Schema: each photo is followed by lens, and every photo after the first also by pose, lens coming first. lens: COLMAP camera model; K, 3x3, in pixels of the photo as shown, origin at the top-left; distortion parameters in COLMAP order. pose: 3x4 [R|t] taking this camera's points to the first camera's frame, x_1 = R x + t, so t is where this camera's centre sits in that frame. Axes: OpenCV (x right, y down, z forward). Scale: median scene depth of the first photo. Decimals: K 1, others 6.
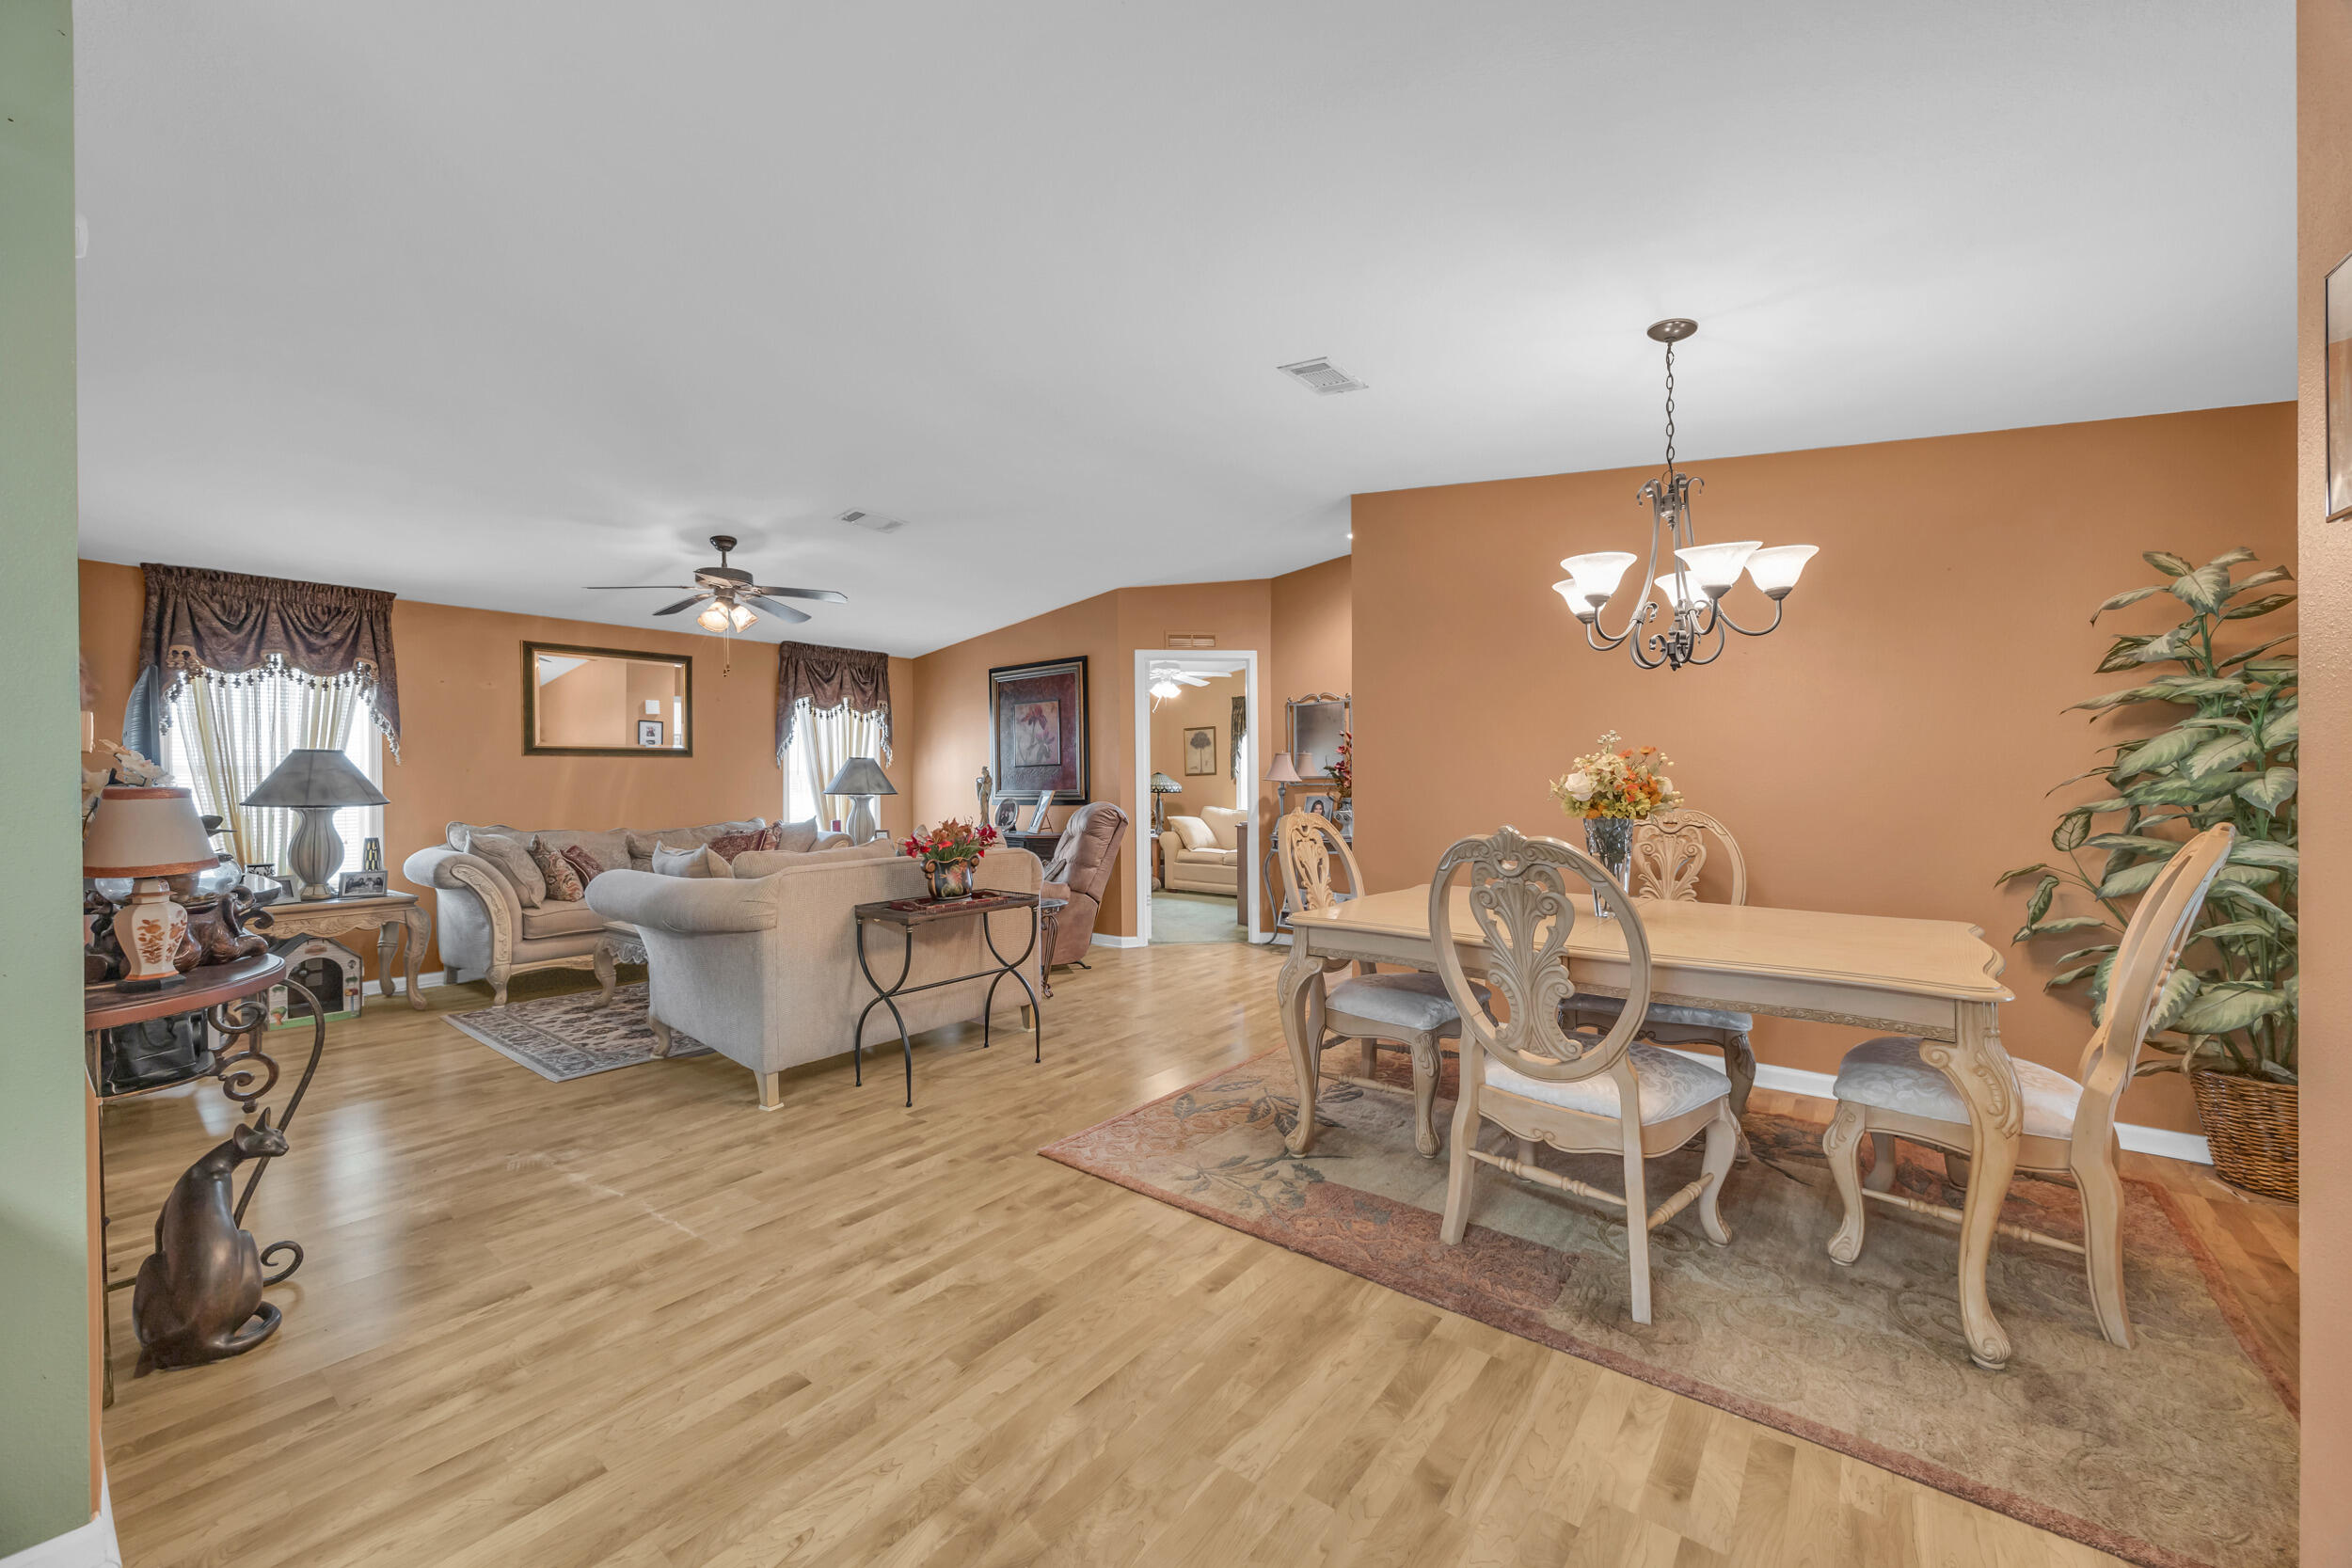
lens RADIAL K [[916.5, 0, 1176.0], [0, 916.5, 784.0], [0, 0, 1]] dist [0.001080, 0.000049]
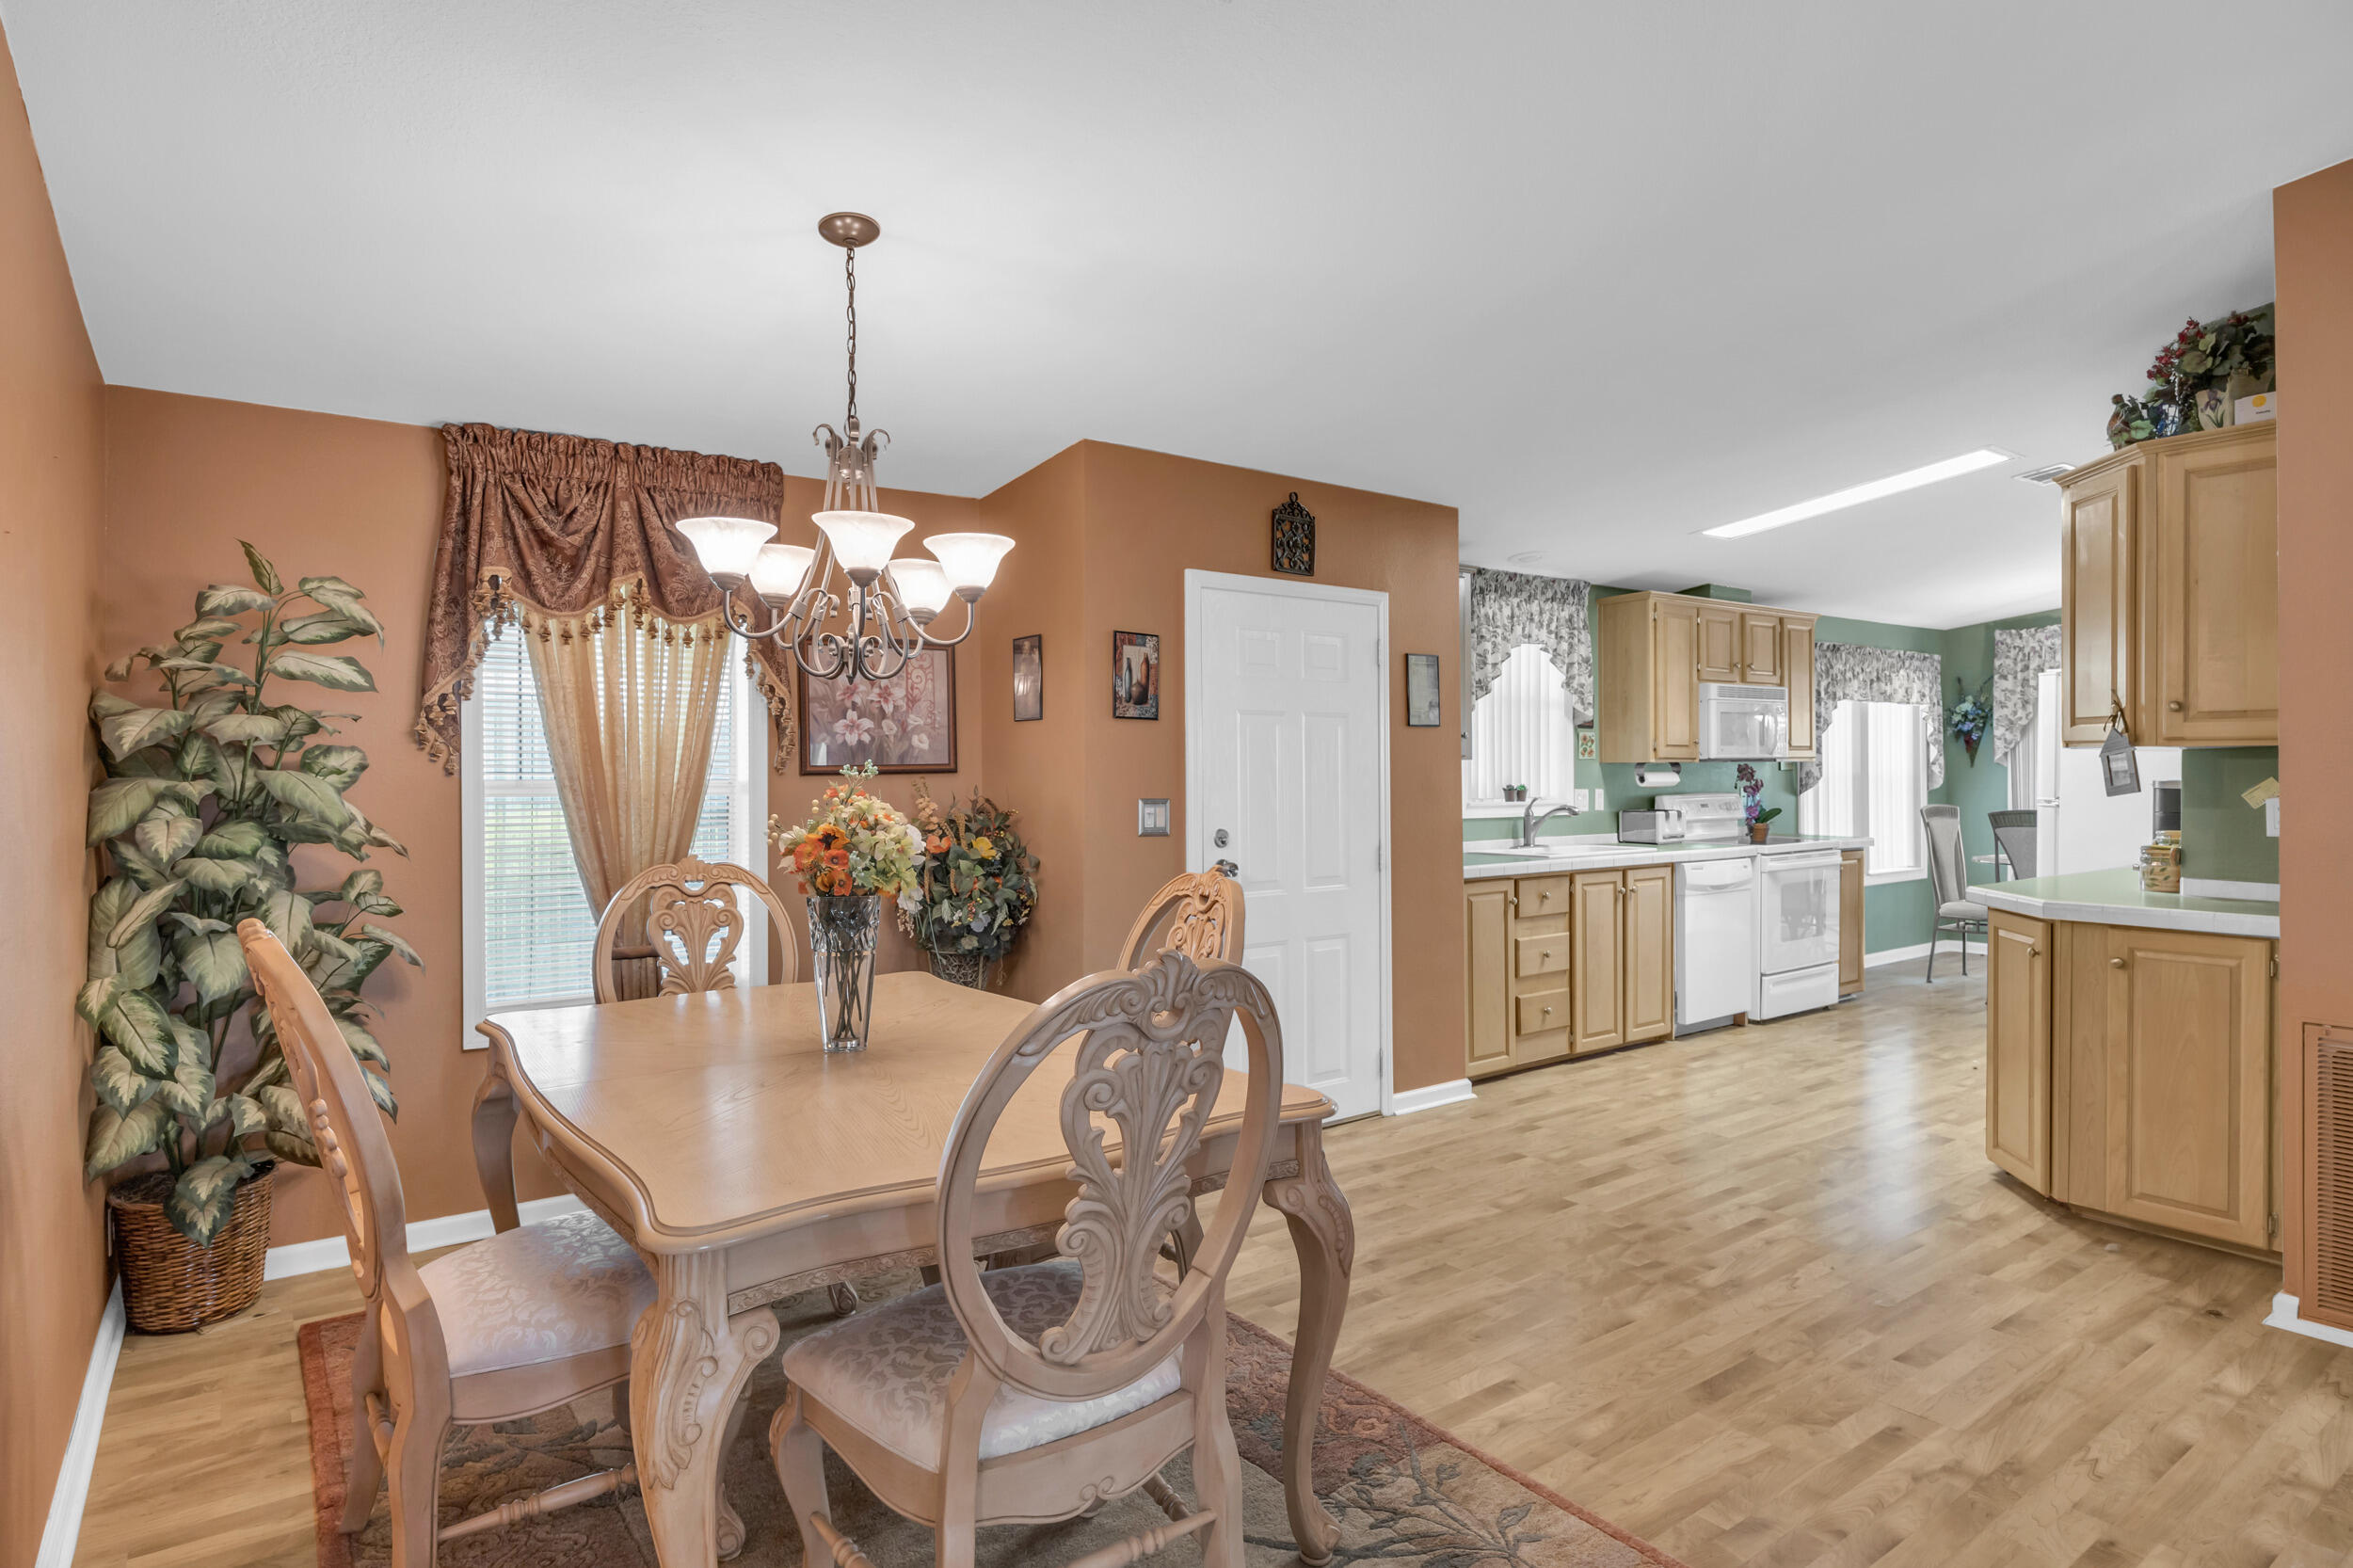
lens RADIAL K [[1292.3, 0, 1176.5], [0, 1292.3, 784.0], [0, 0, 1]] dist [-0.000727, 0.000783]
pose [[-0.965234, 0.002269, 0.261377, 0.021201], [0.007156, 0.999817, 0.017746, -0.058862], [-0.261289, 0.018999, -0.965074, 2.128541]]
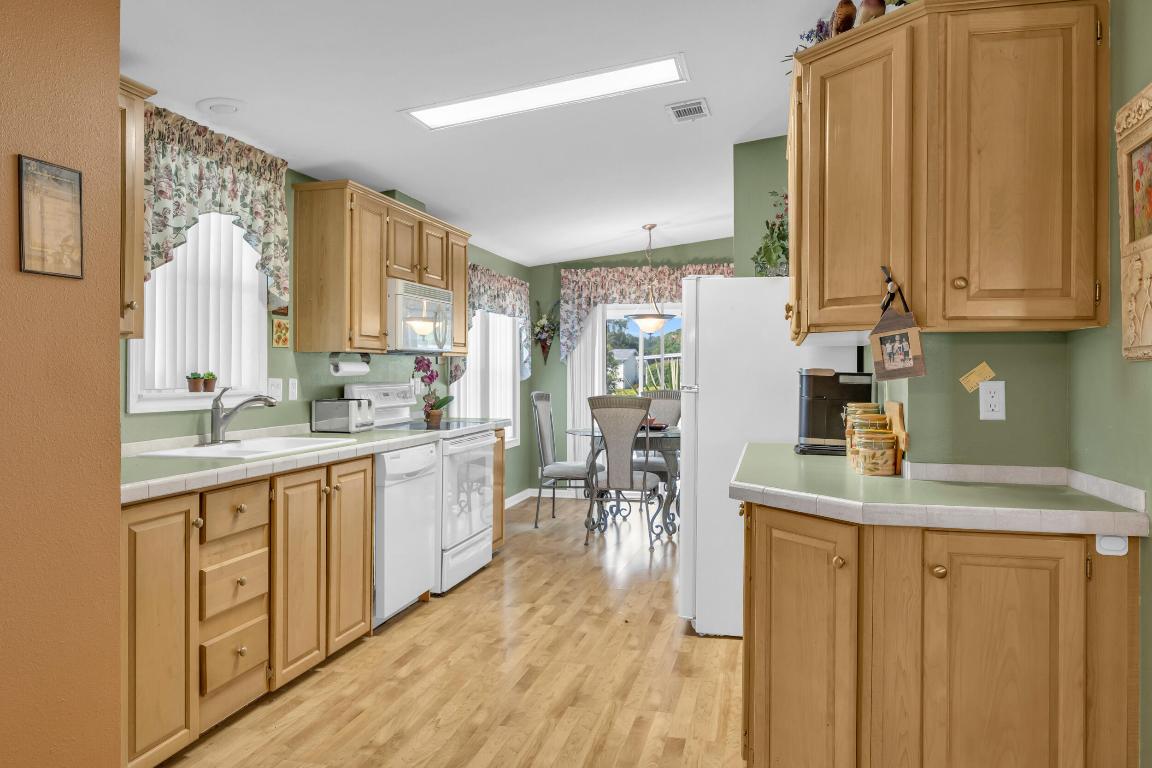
lens RADIAL K [[815.0, 0, 578.1], [0, 815.0, 361.1], [0, 0, 1]] dist [-0.002240, -0.000987]
pose [[-0.910739, -0.008205, -0.412901, 0.030591], [-0.006539, 0.999964, -0.005448, -0.026901], [0.412931, -0.002262, -0.910760, 1.136160]]
